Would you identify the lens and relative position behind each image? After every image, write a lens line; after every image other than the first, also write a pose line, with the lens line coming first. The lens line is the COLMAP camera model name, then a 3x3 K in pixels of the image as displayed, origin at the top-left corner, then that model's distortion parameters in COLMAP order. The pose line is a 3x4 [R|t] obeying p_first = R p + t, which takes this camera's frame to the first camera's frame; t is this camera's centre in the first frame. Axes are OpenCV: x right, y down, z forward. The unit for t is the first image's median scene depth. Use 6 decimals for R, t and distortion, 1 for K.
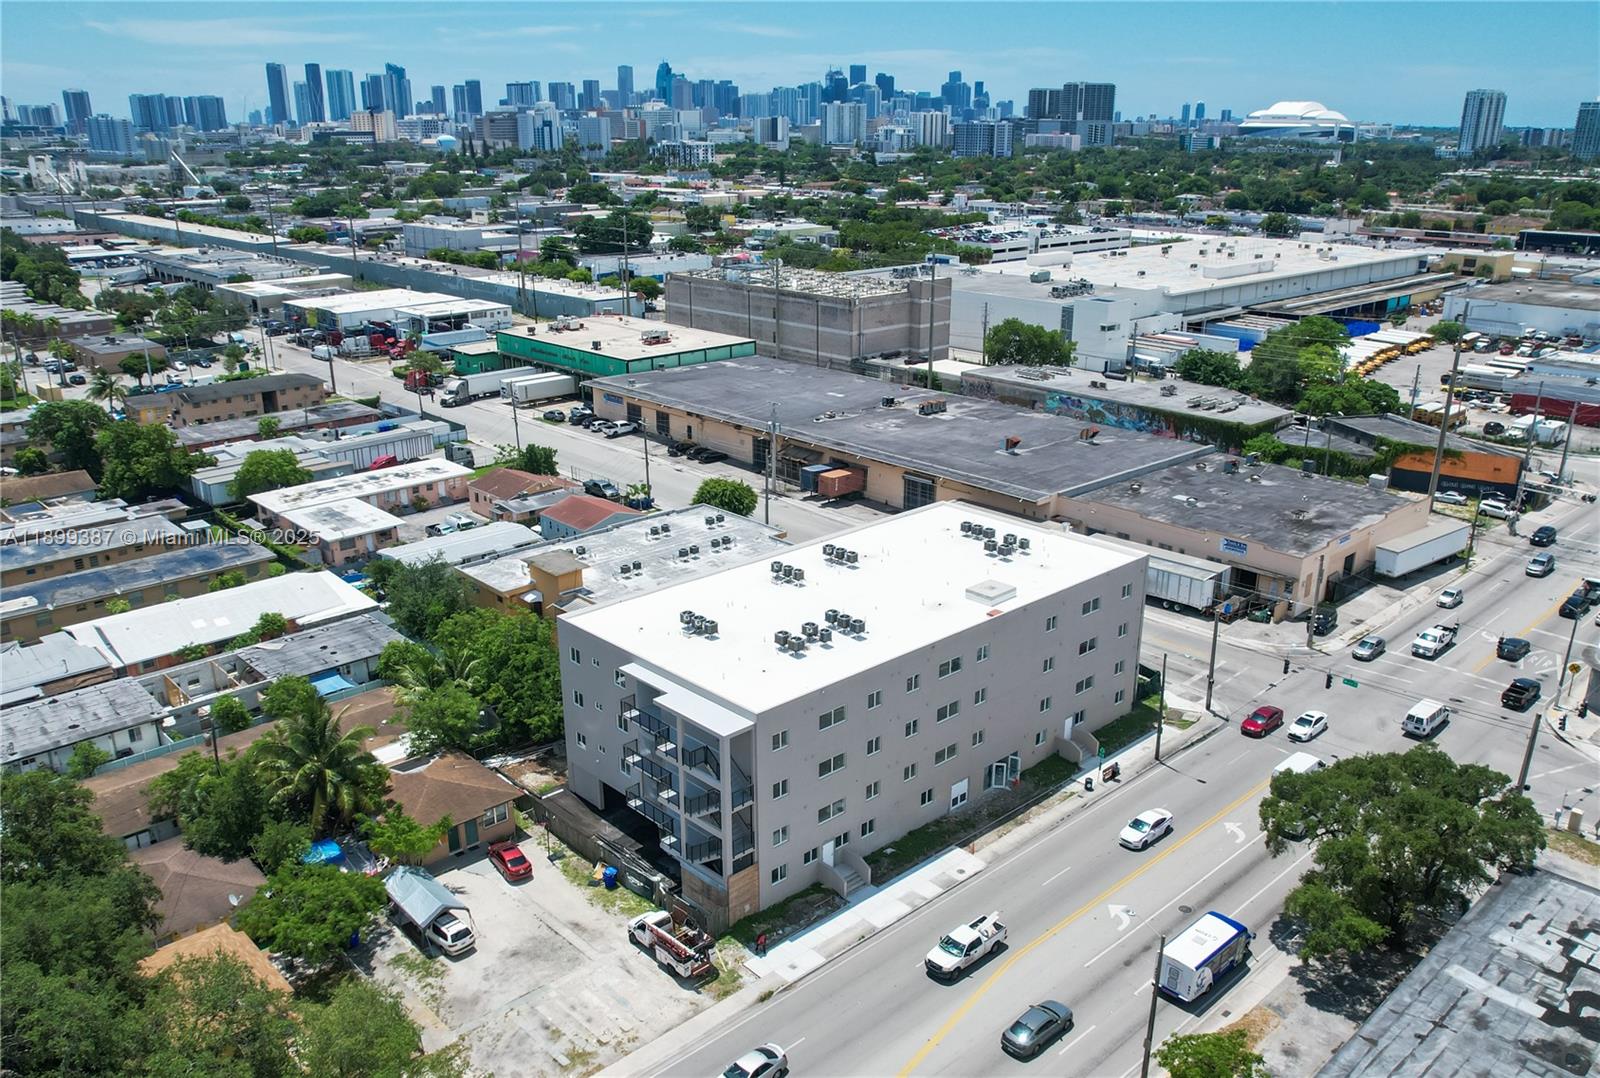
lens RADIAL K [[1258.5, 0, 800.0], [0, 1258.5, 543.0], [0, 0, 1]] dist [-0.058465, 0.003978]
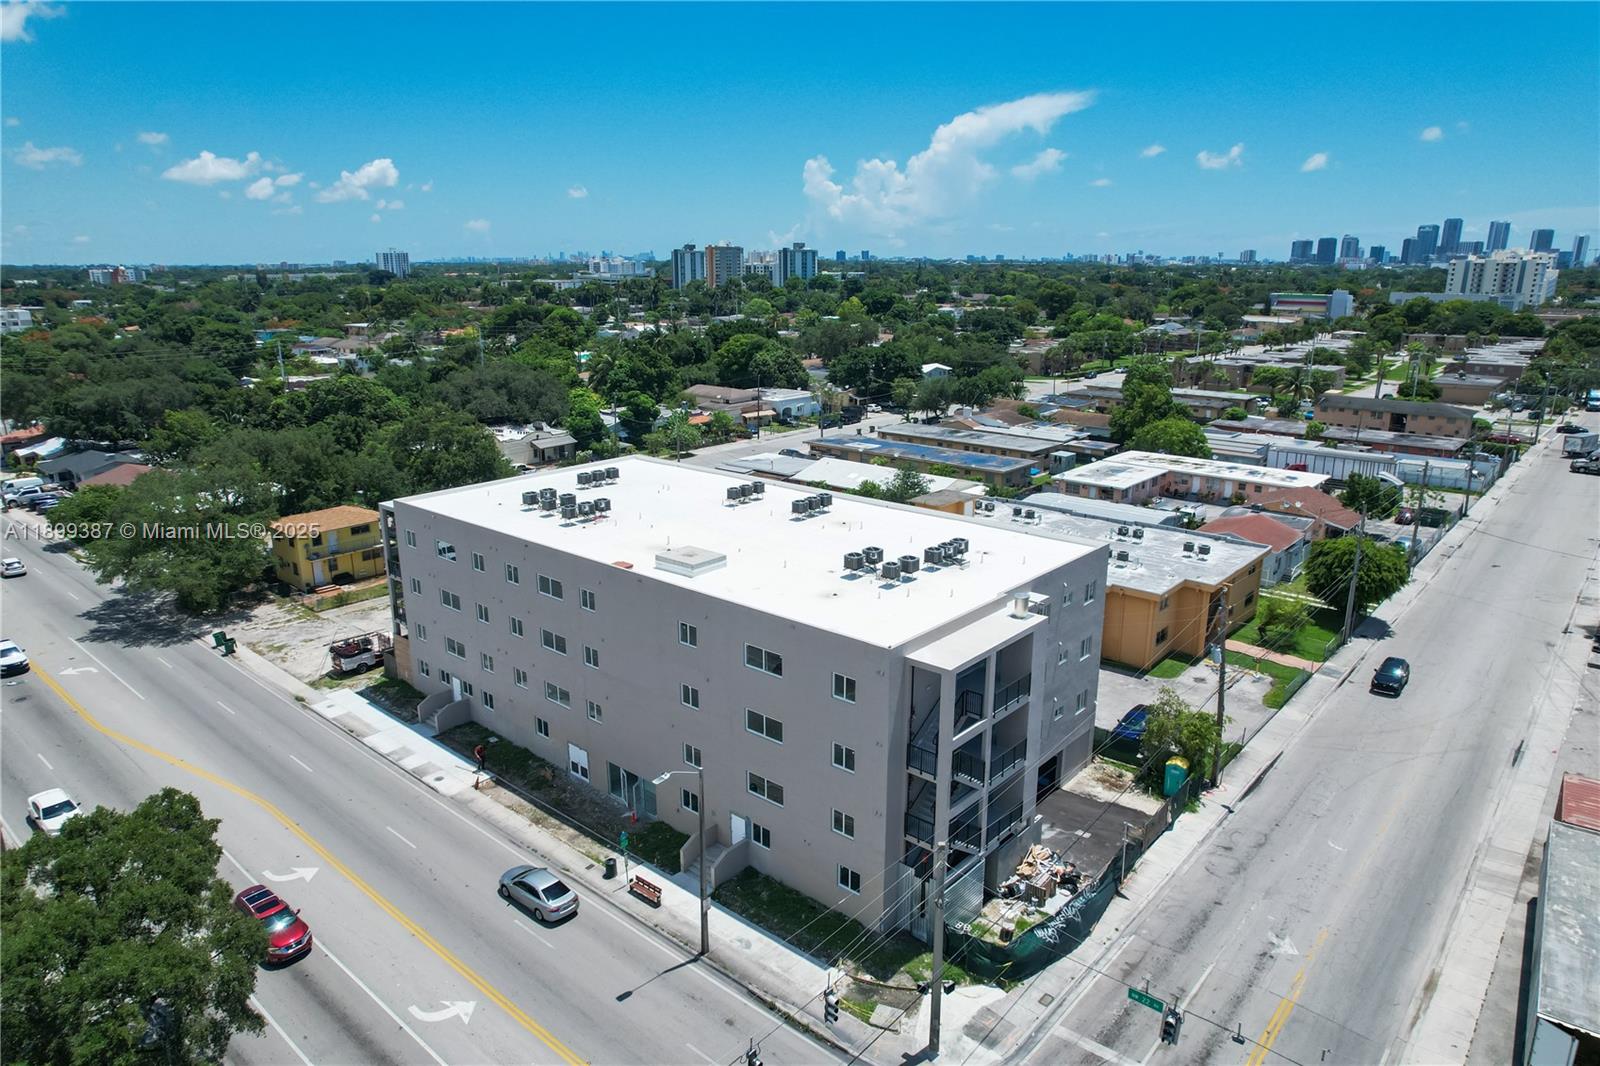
lens RADIAL K [[1007.5, 0, 791.4], [0, 1007.5, 528.4], [0, 0, 1]] dist [-0.040954, 0.022925]
pose [[0.100359, 0.250584, -0.962879, 0.750556], [-0.318187, 0.925025, 0.207569, -0.124060], [0.942701, 0.285544, 0.172567, 0.998417]]
